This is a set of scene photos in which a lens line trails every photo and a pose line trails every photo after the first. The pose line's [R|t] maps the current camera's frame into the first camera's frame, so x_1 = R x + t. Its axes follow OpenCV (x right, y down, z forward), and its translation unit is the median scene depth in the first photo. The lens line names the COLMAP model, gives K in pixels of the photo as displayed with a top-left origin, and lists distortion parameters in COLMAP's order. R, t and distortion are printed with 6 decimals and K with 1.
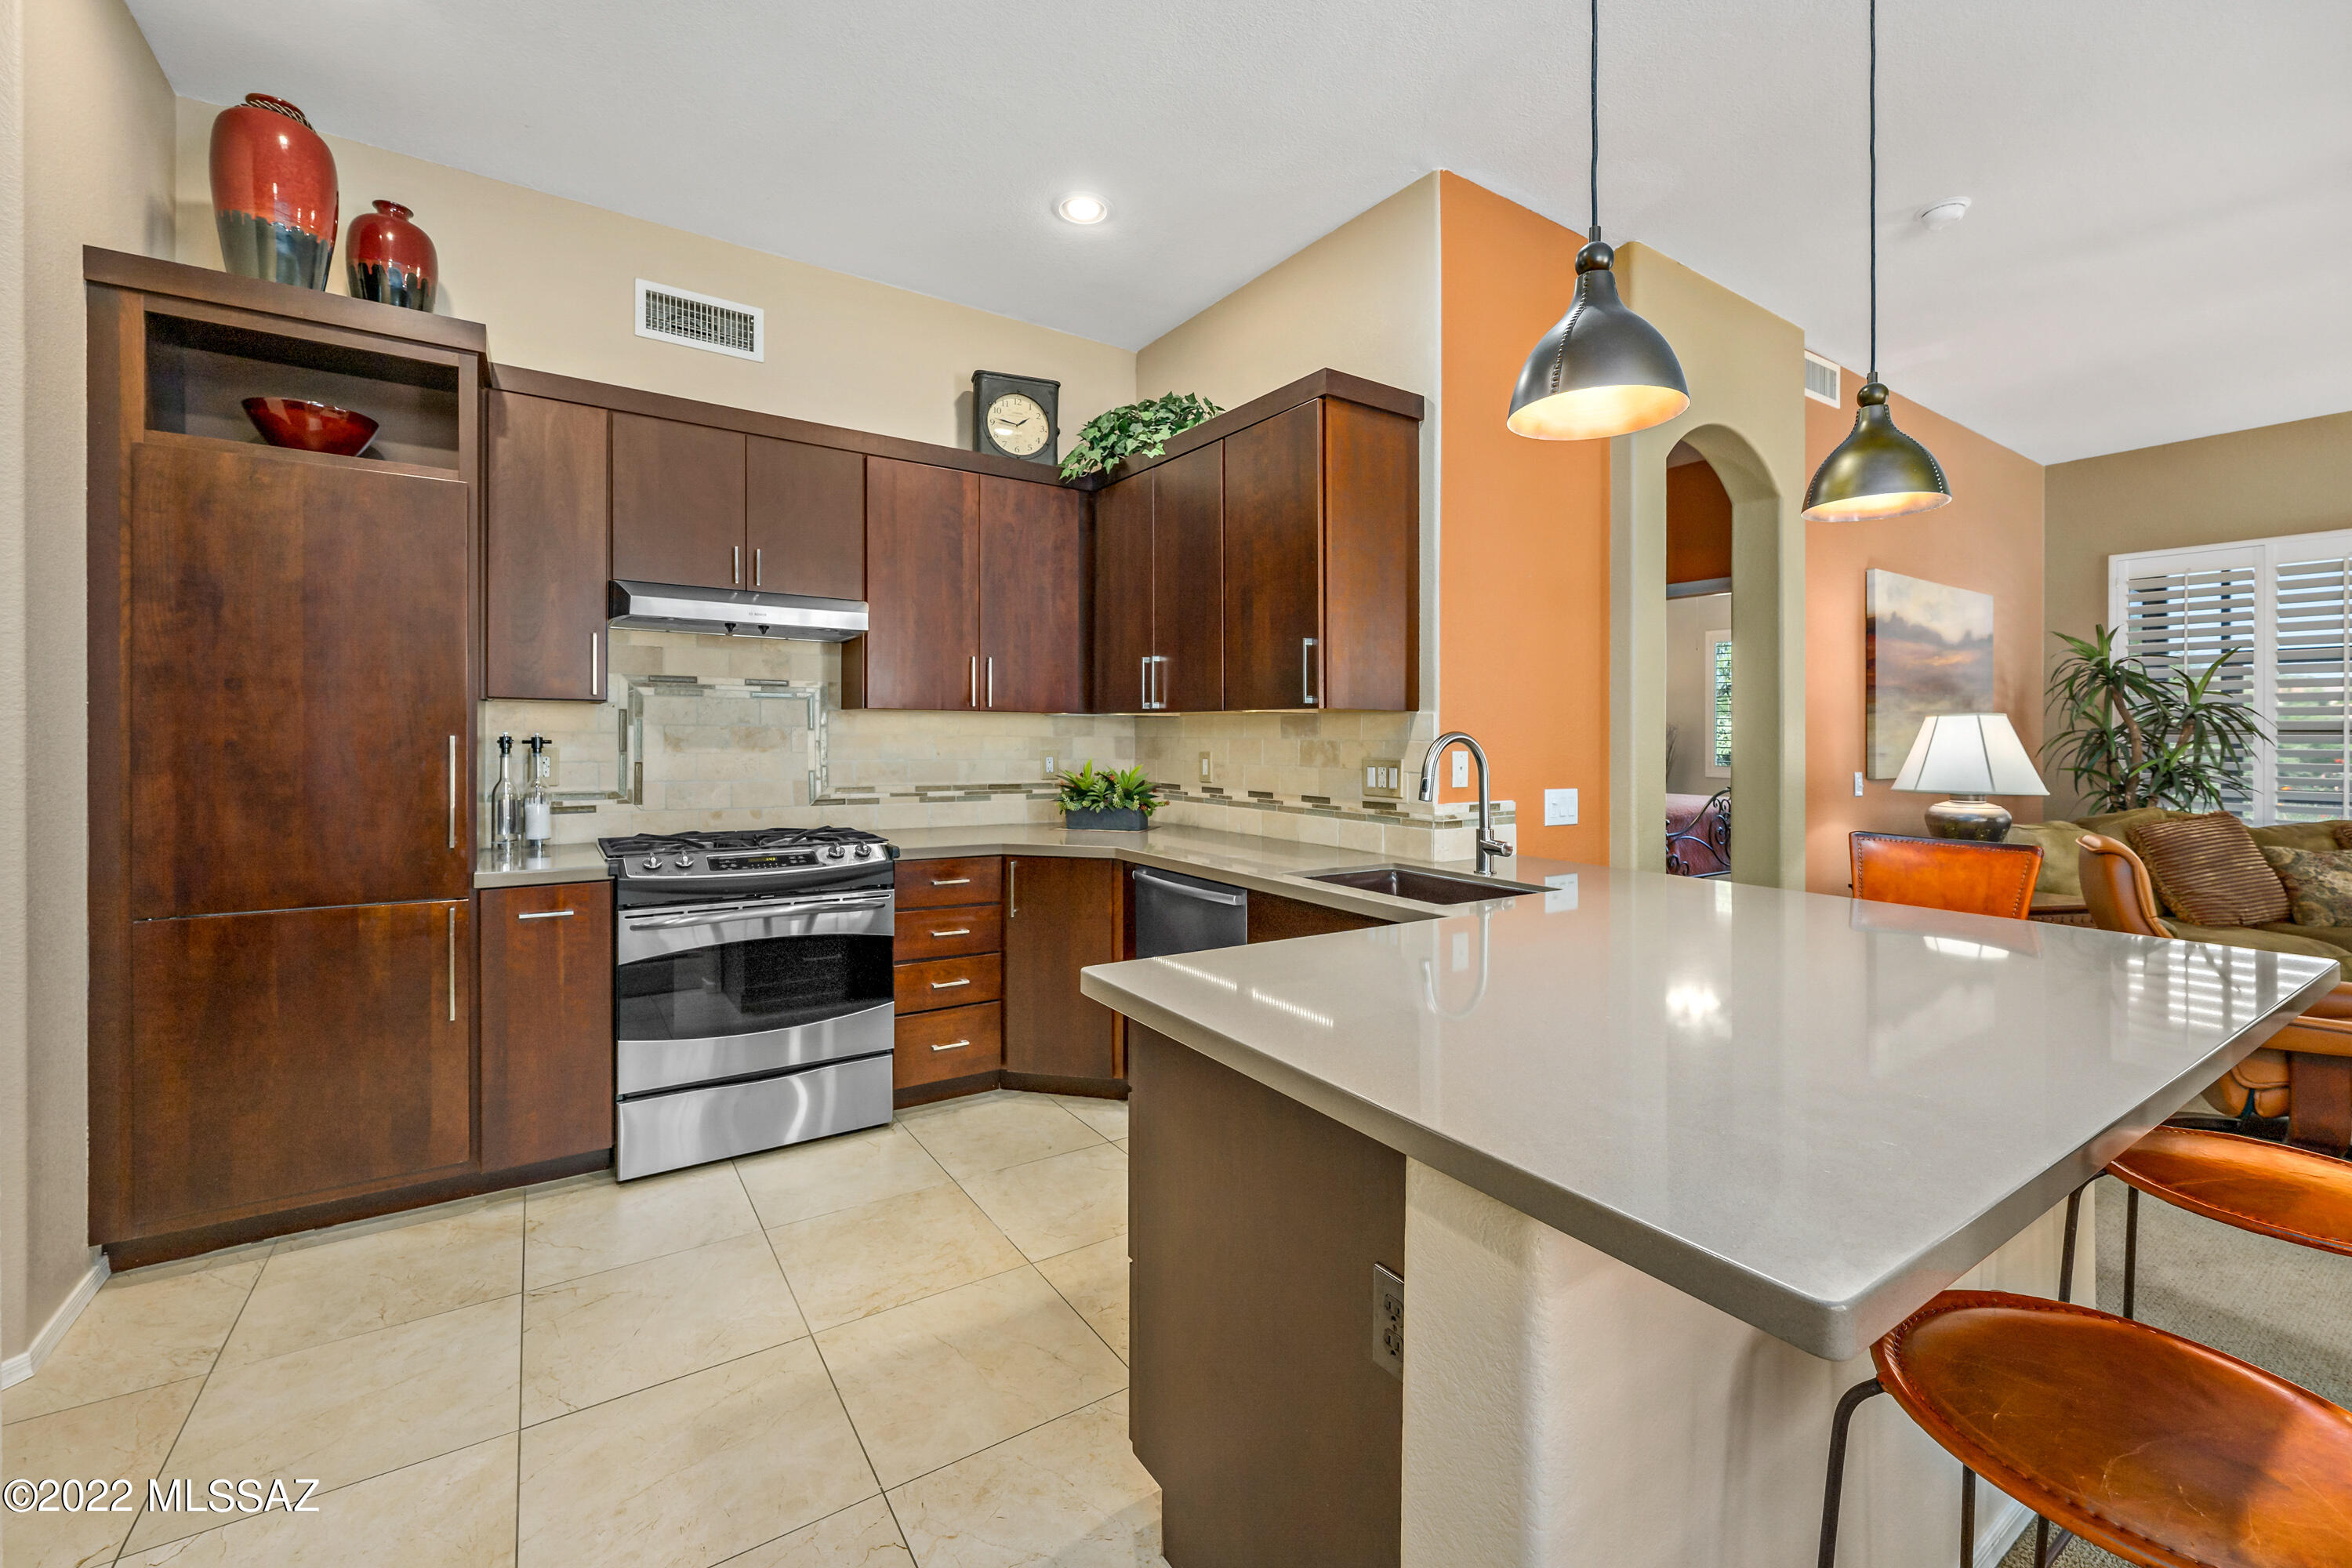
lens RADIAL K [[953.2, 0, 1172.7], [0, 953.2, 733.1], [0, 0, 1]] dist [0.001071, 0.000131]
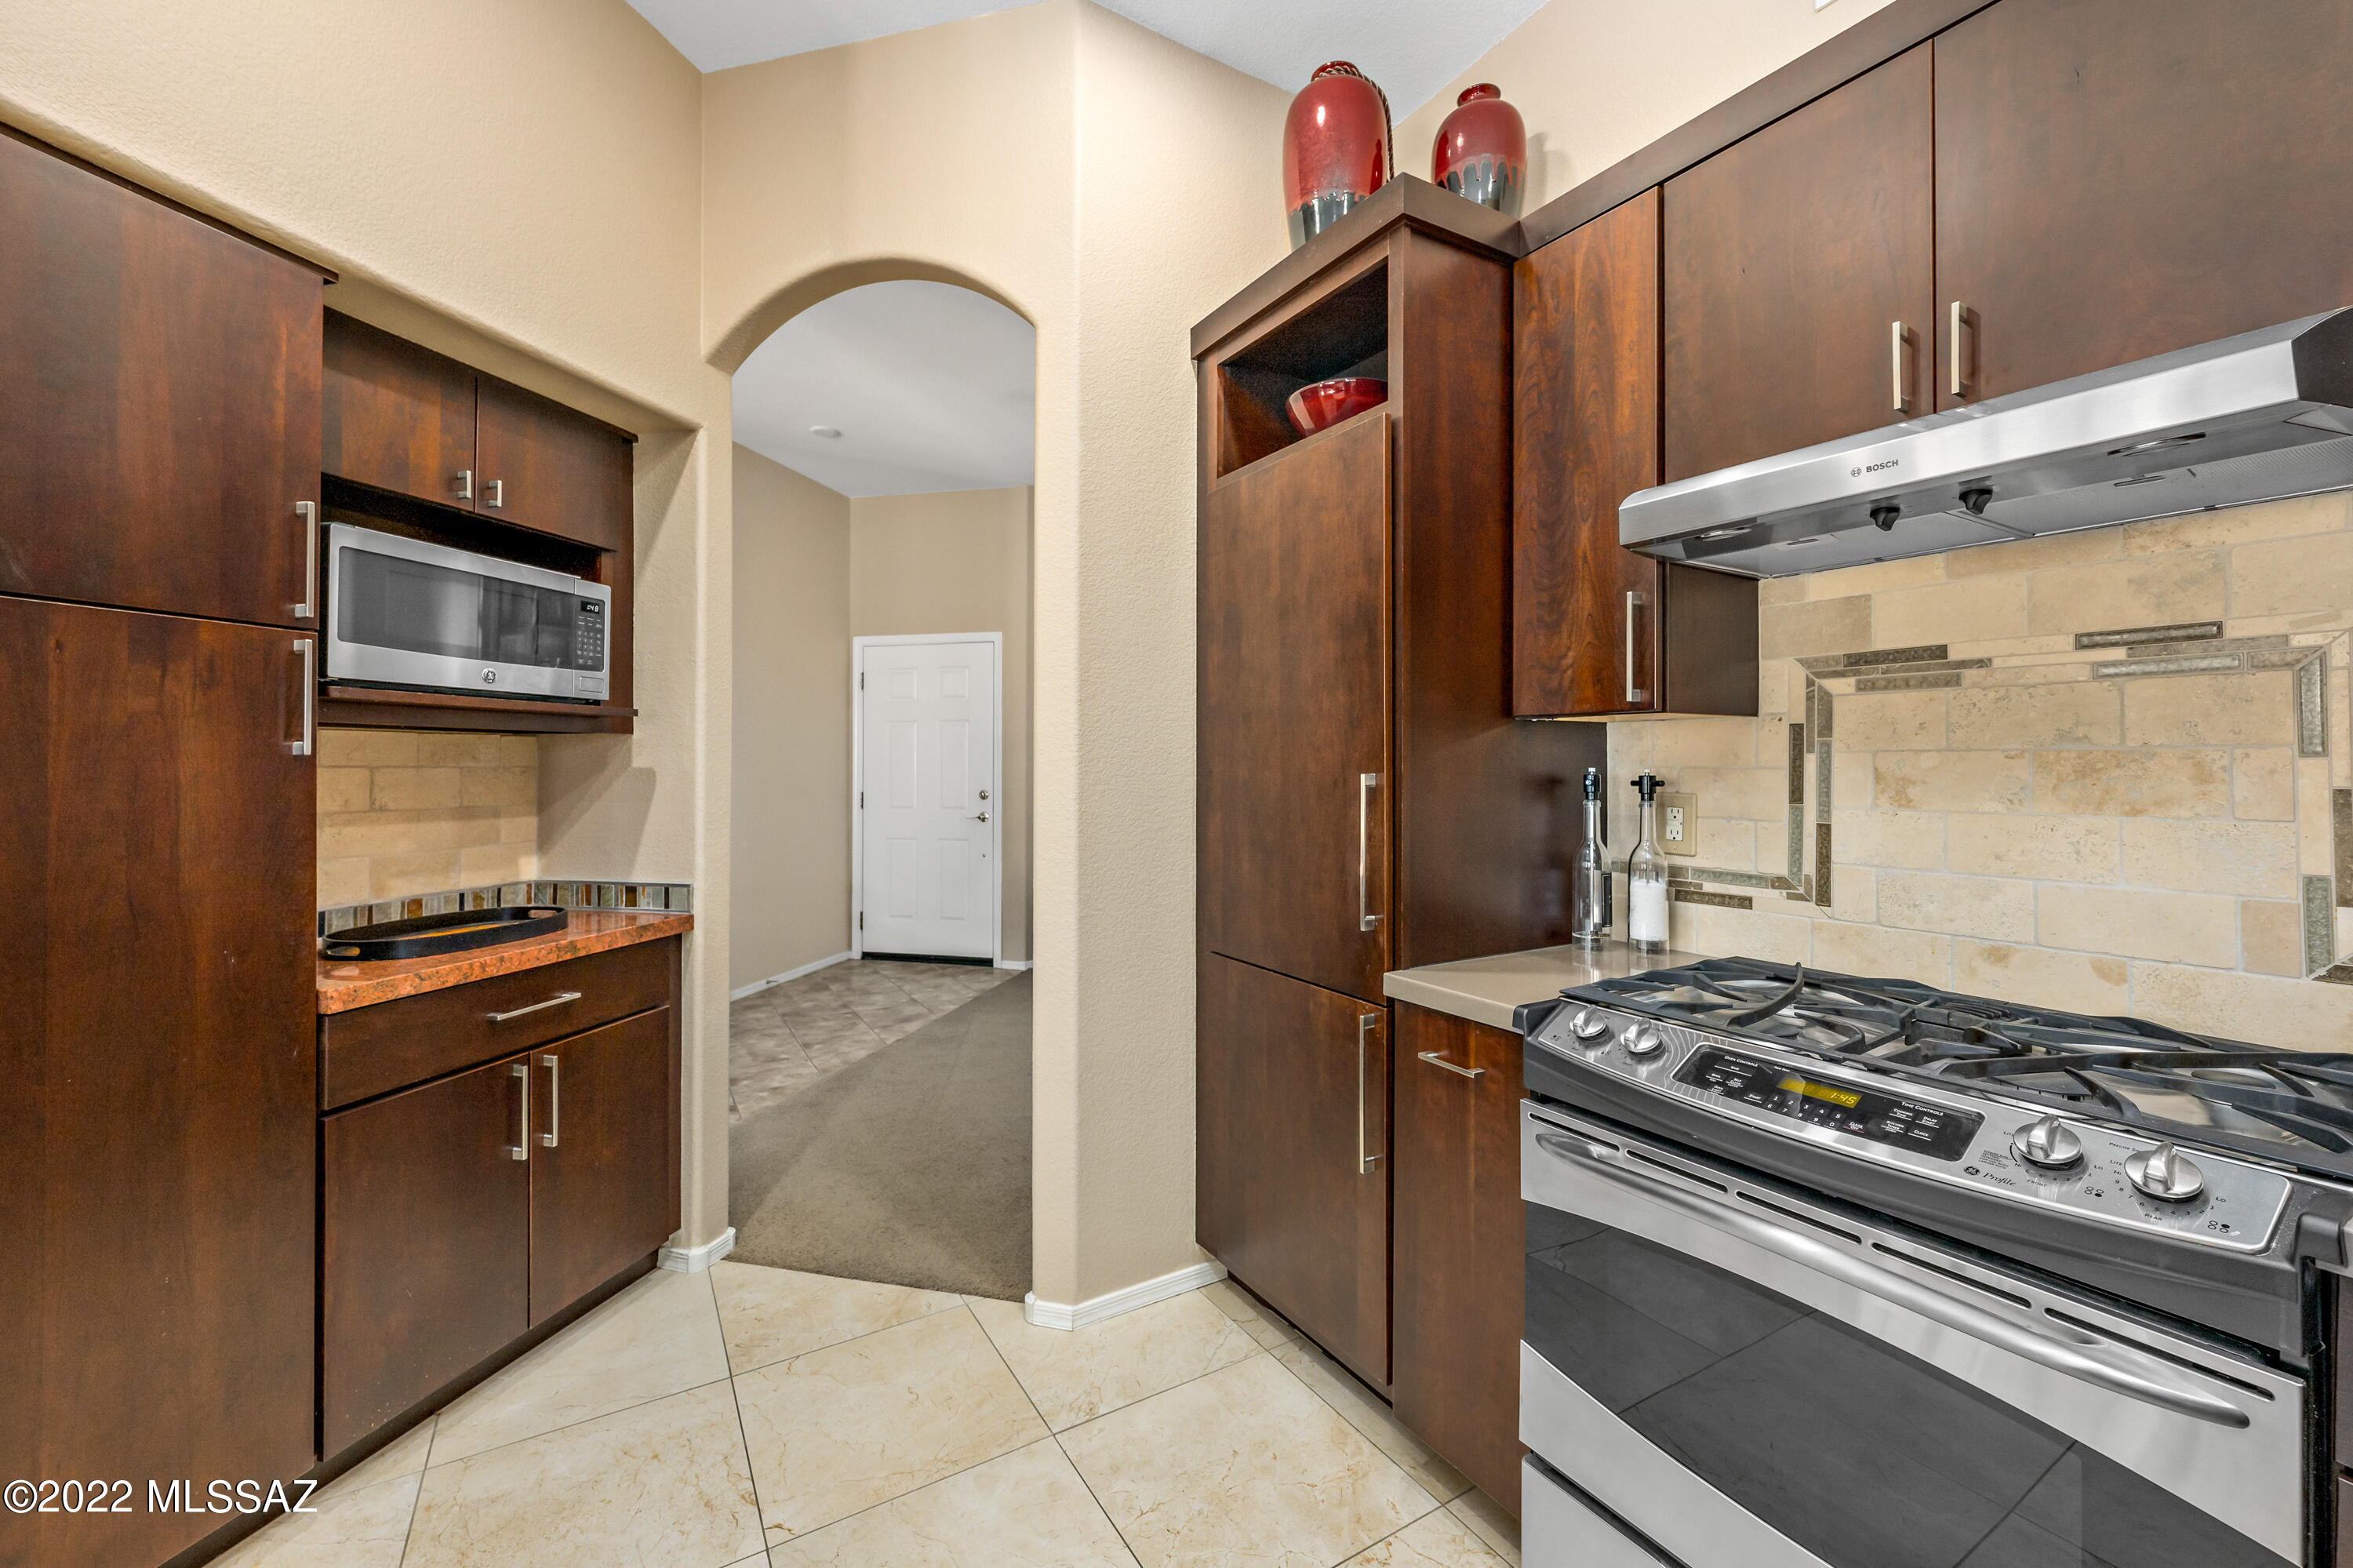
lens RADIAL K [[963.4, 0, 1181.5], [0, 963.4, 758.2], [0, 0, 1]] dist [0.000148, -0.000026]
pose [[-0.049620, -0.014442, -0.998664, -0.017716], [0.005030, 0.999879, -0.014709, 0.000471], [0.998755, -0.005753, -0.049542, 0.670023]]
